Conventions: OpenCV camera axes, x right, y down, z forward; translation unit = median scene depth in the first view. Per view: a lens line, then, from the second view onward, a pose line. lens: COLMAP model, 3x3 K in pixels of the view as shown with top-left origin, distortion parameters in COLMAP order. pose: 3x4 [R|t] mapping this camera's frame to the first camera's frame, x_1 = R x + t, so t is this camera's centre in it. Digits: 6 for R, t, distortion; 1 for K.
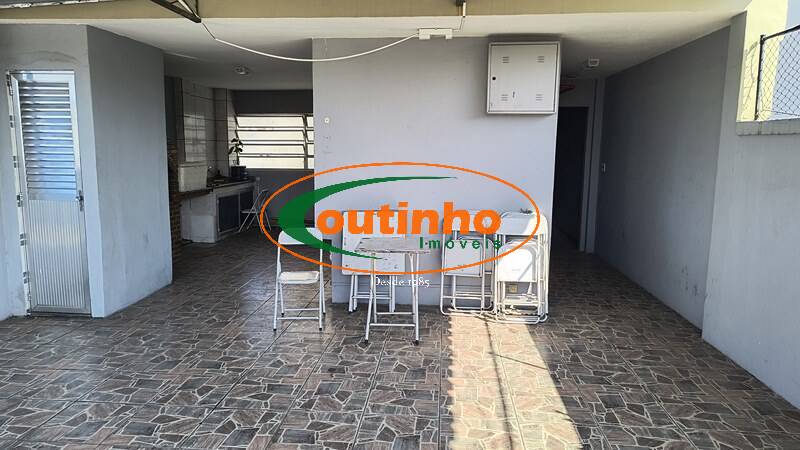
lens RADIAL K [[530.2, 0, 397.9], [0, 530.2, 238.0], [0, 0, 1]] dist [0.027290, 0.001916]
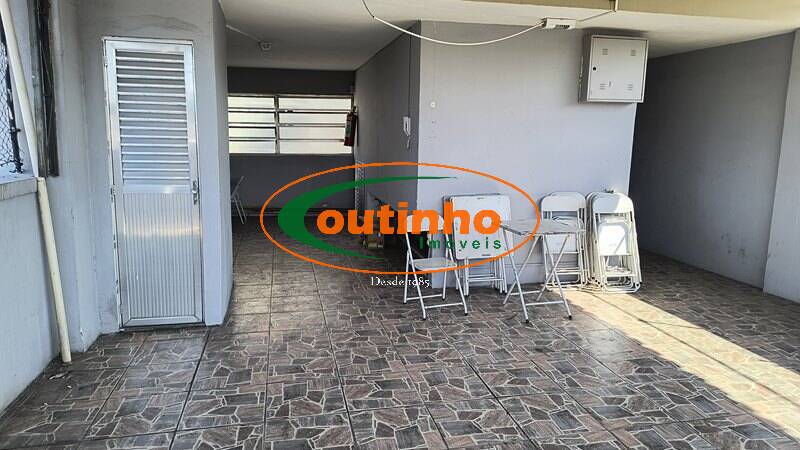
lens RADIAL K [[545.9, 0, 397.3], [0, 545.9, 210.9], [0, 0, 1]] dist [0.083669, -0.101259]
pose [[0.951111, -0.036989, 0.306627, -0.558138], [0.044840, 0.998821, -0.018597, -0.007428], [-0.305577, 0.031437, 0.951648, 0.060885]]
